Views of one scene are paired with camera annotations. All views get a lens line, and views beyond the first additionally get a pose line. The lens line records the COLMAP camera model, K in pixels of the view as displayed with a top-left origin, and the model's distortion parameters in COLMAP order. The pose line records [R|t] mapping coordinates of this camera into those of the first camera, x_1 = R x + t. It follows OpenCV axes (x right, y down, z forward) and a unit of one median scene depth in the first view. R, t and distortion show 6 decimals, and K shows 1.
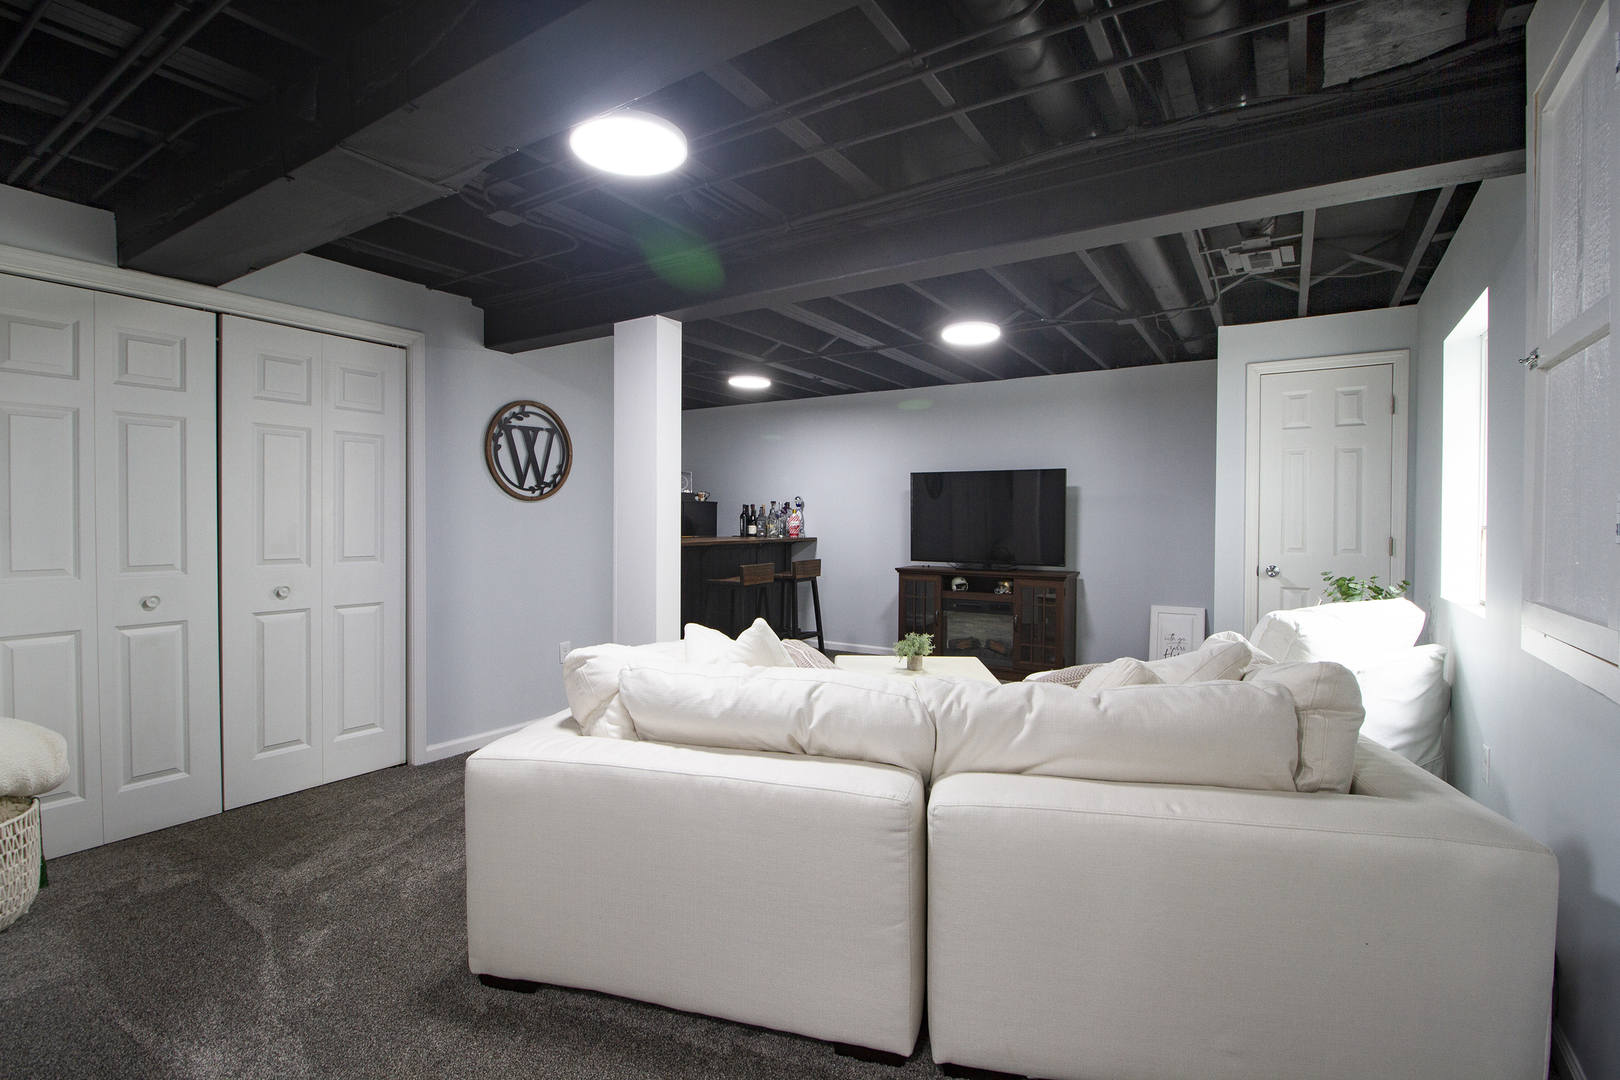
lens RADIAL K [[763.3, 0, 813.4], [0, 763.3, 524.4], [0, 0, 1]] dist [0.000018, -0.000196]
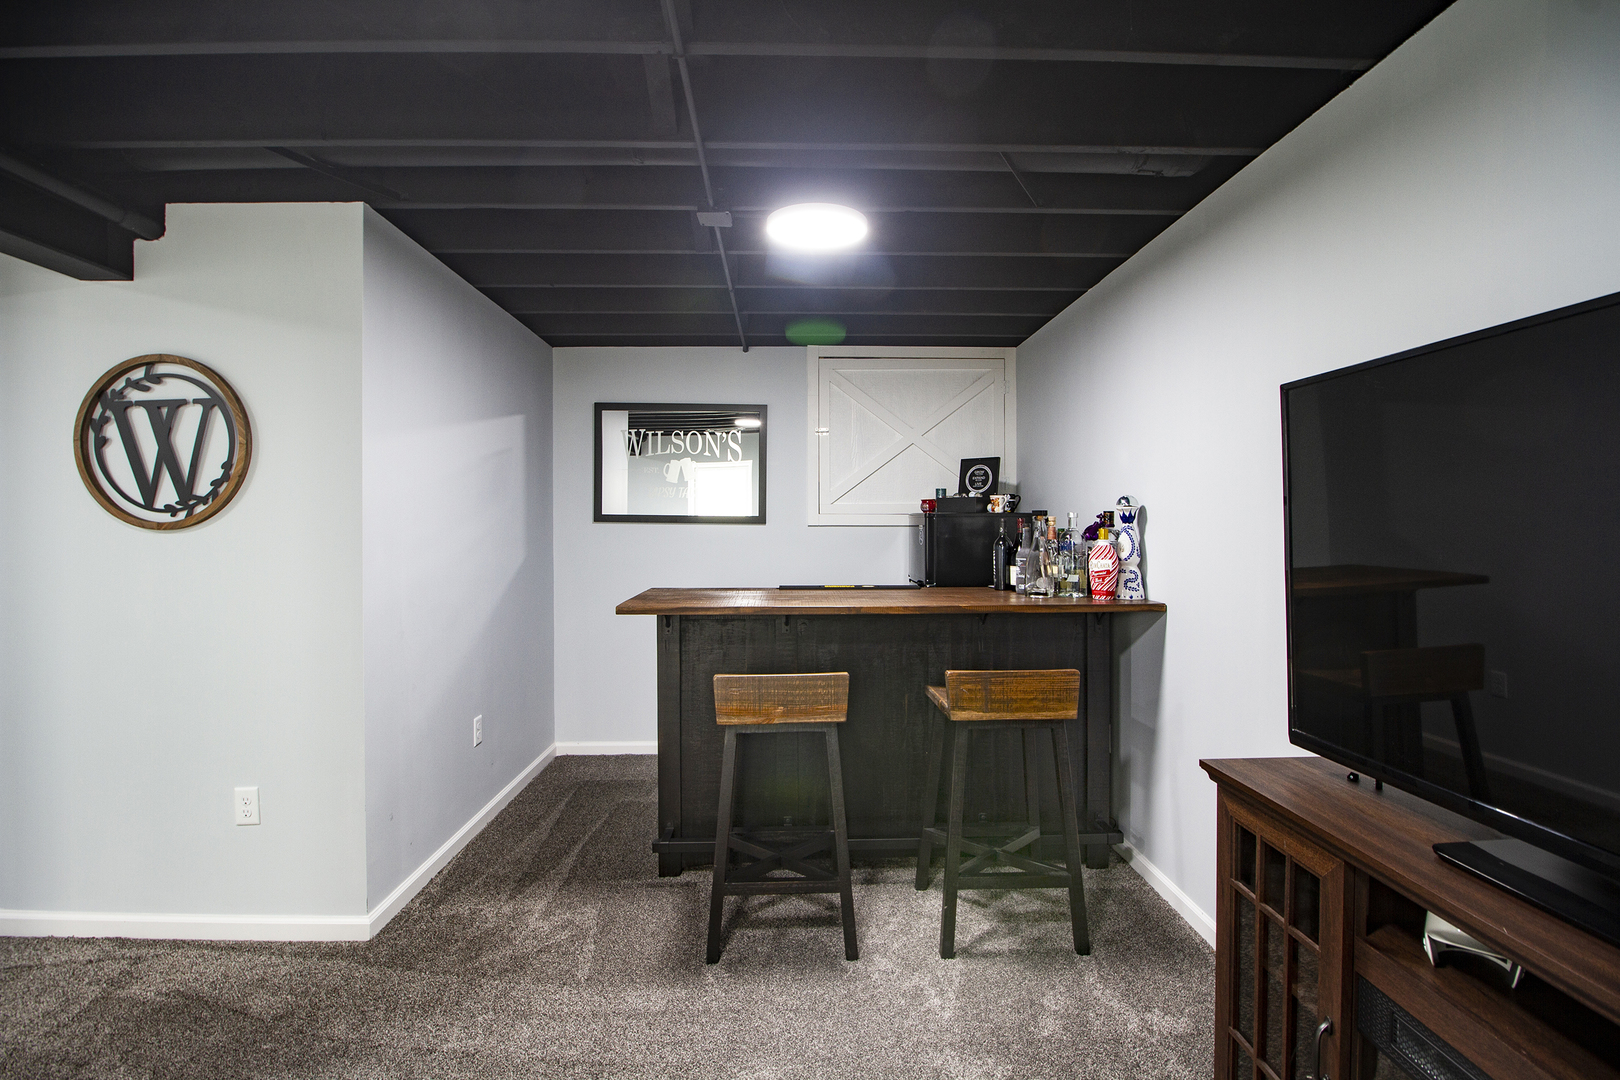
lens RADIAL K [[763.3, 0, 813.4], [0, 763.3, 524.4], [0, 0, 1]] dist [0.000018, -0.000196]
pose [[0.527864, -0.009509, -0.849276, 0.367831], [-0.002166, 0.999919, -0.012542, -0.028796], [0.849326, 0.008460, 0.527801, 1.109248]]
